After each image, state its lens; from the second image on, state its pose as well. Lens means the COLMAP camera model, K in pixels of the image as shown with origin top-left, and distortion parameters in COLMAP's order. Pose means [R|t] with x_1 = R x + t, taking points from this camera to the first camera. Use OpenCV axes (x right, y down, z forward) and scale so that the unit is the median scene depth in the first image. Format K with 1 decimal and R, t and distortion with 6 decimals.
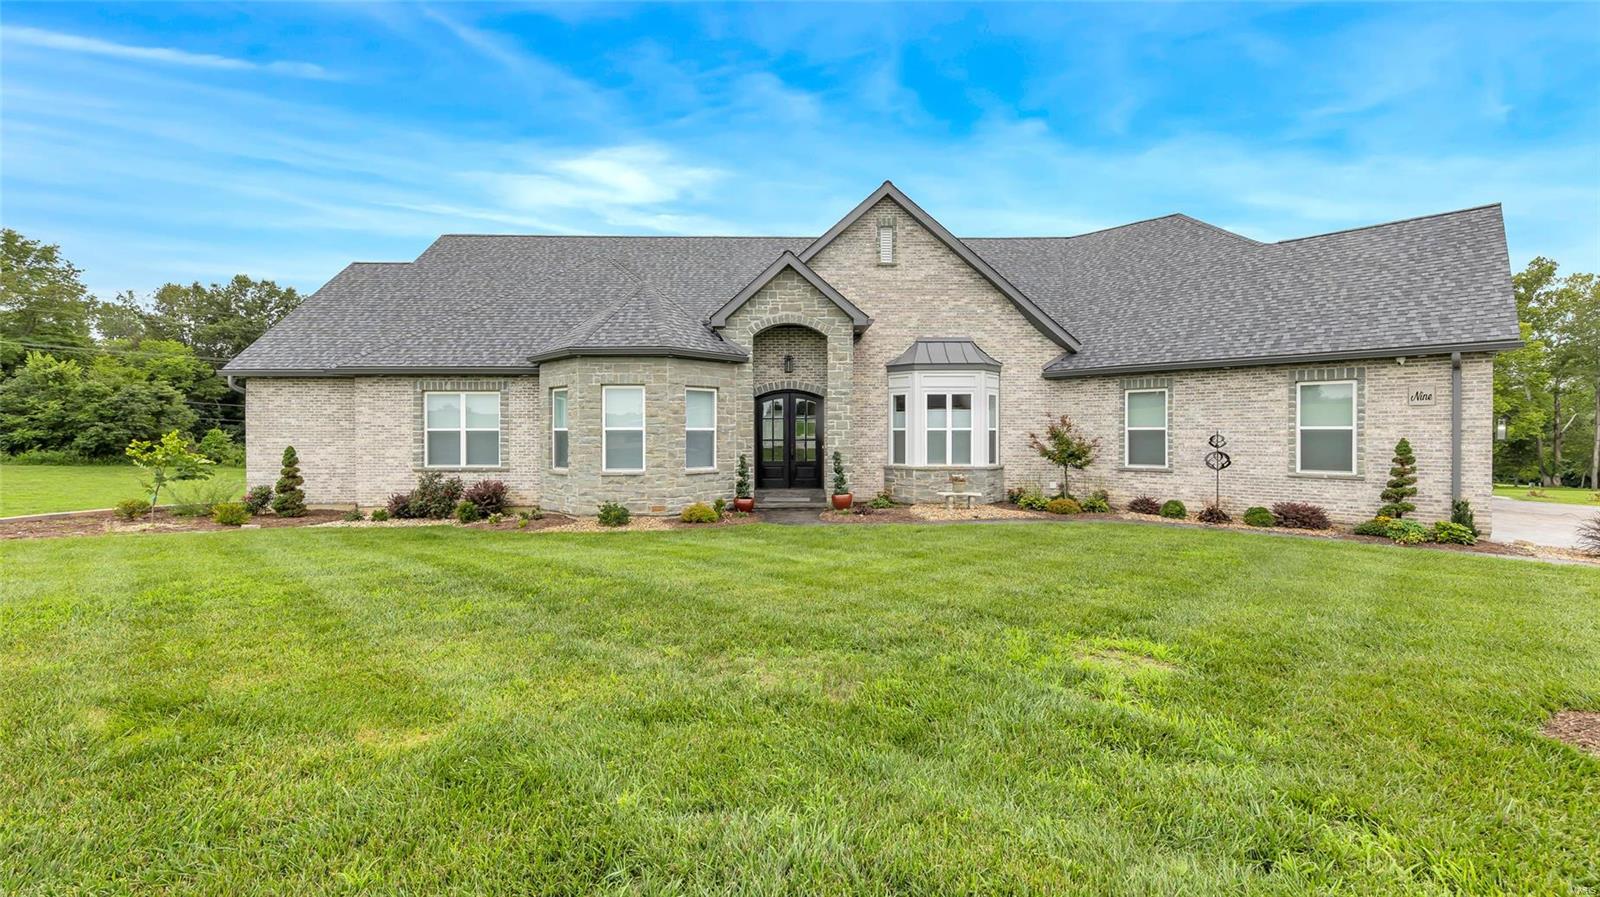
lens RADIAL K [[623.4, 0, 800.5], [0, 623.4, 442.0], [0, 0, 1]] dist [0.003149, -0.000364]
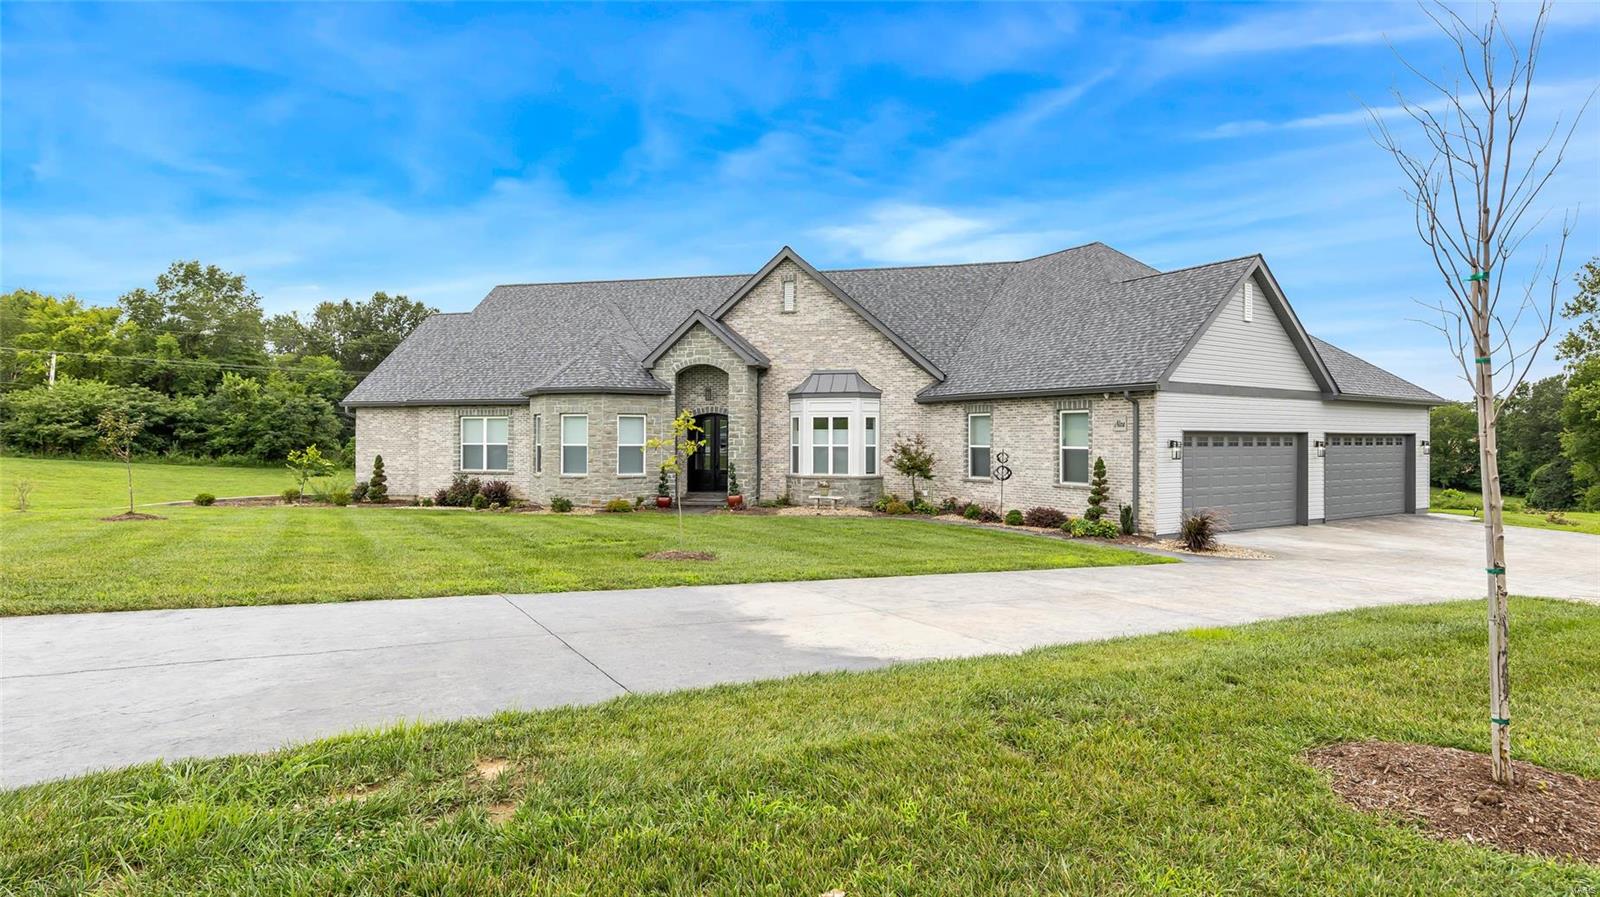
lens RADIAL K [[776.1, 0, 804.4], [0, 776.1, 440.6], [0, 0, 1]] dist [0.002446, 0.000267]
pose [[0.971365, 0.004091, -0.237557, 0.562096], [-0.006810, 0.999920, -0.010626, -0.013648], [0.237494, 0.011940, 0.971316, -0.511553]]
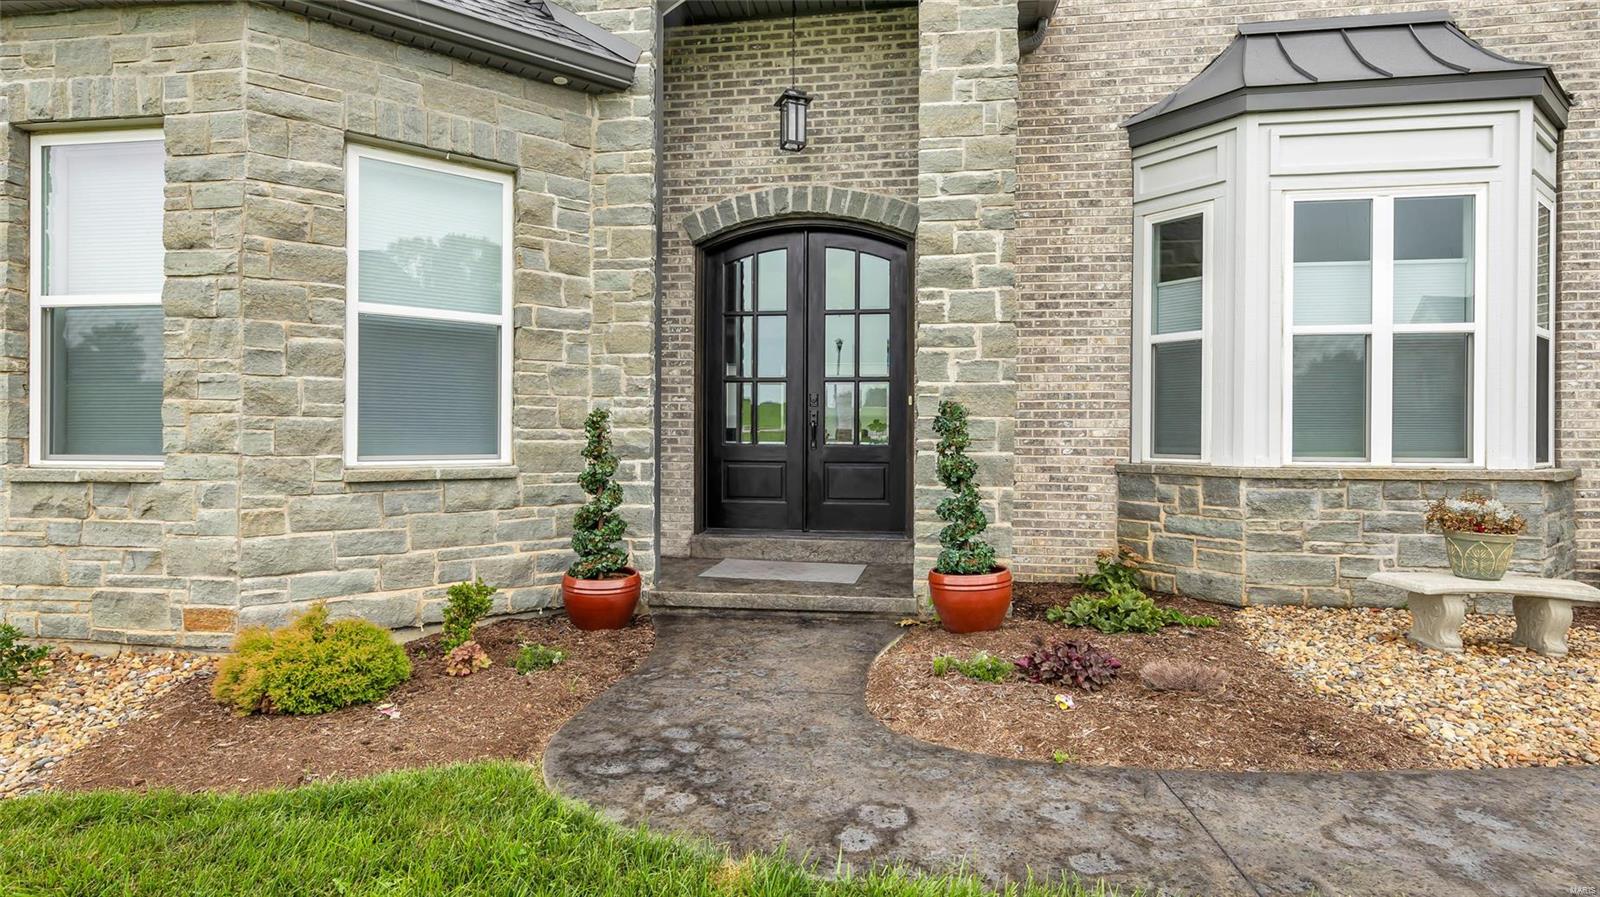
lens RADIAL K [[776.1, 0, 804.4], [0, 776.1, 440.6], [0, 0, 1]] dist [0.002446, 0.000267]
pose [[0.988354, 0.006878, -0.152016, 0.044855], [-0.007690, 0.999959, -0.004754, 0.031545], [0.151977, 0.005868, 0.988367, 0.643175]]
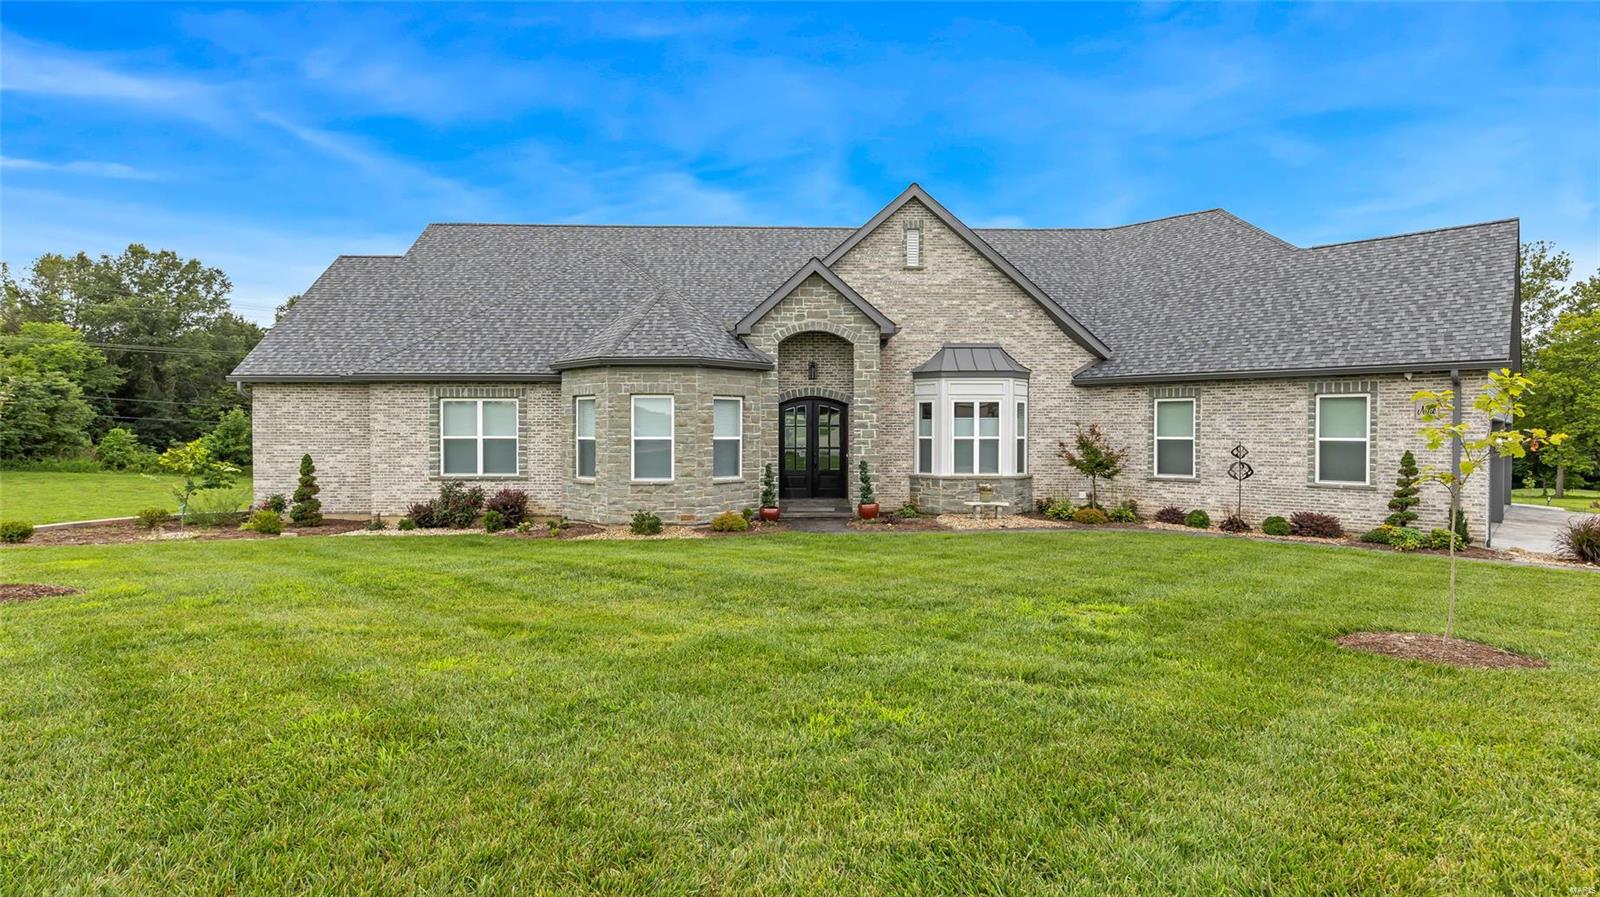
lens RADIAL K [[771.6, 0, 800.0], [0, 771.6, 448.5], [0, 0, 1]] dist [0.001745, 0.000444]
pose [[0.999957, 0.001786, 0.009130, -0.051099], [-0.001866, 0.999959, 0.008830, -0.014054], [-0.009114, -0.008846, 0.999919, -0.214576]]
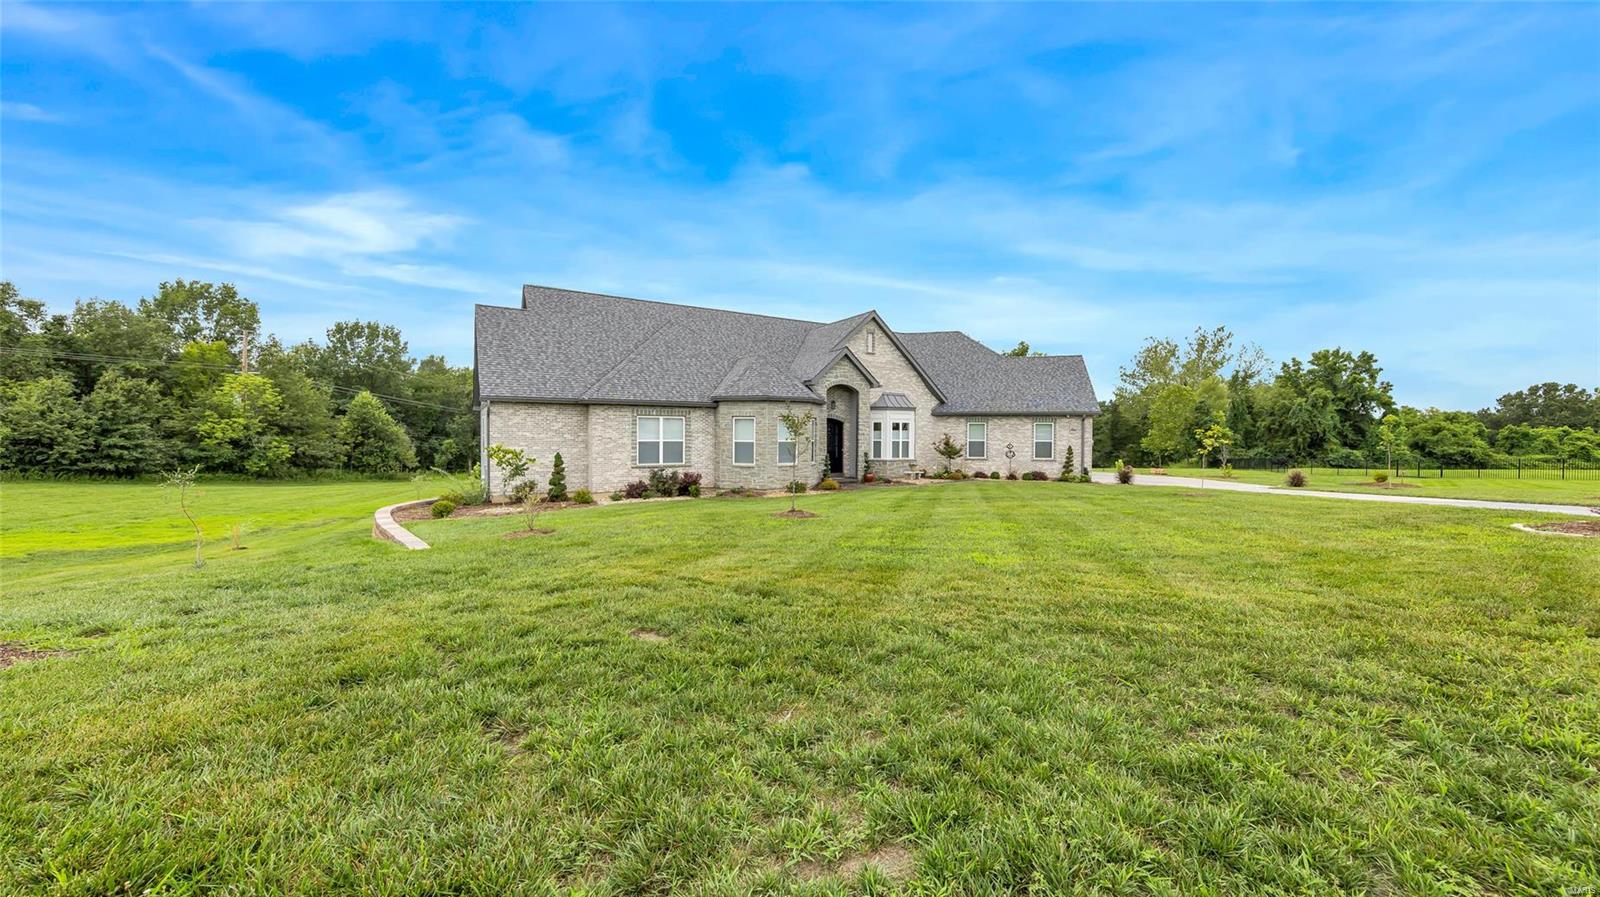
lens RADIAL K [[568.0, 0, 802.6], [0, 568.0, 454.2], [0, 0, 1]] dist [0.000137, 0.000005]
pose [[0.862507, -0.012037, 0.505902, -0.959574], [0.001096, 0.999759, 0.021918, -0.016476], [-0.506044, -0.018350, 0.862312, -0.405492]]
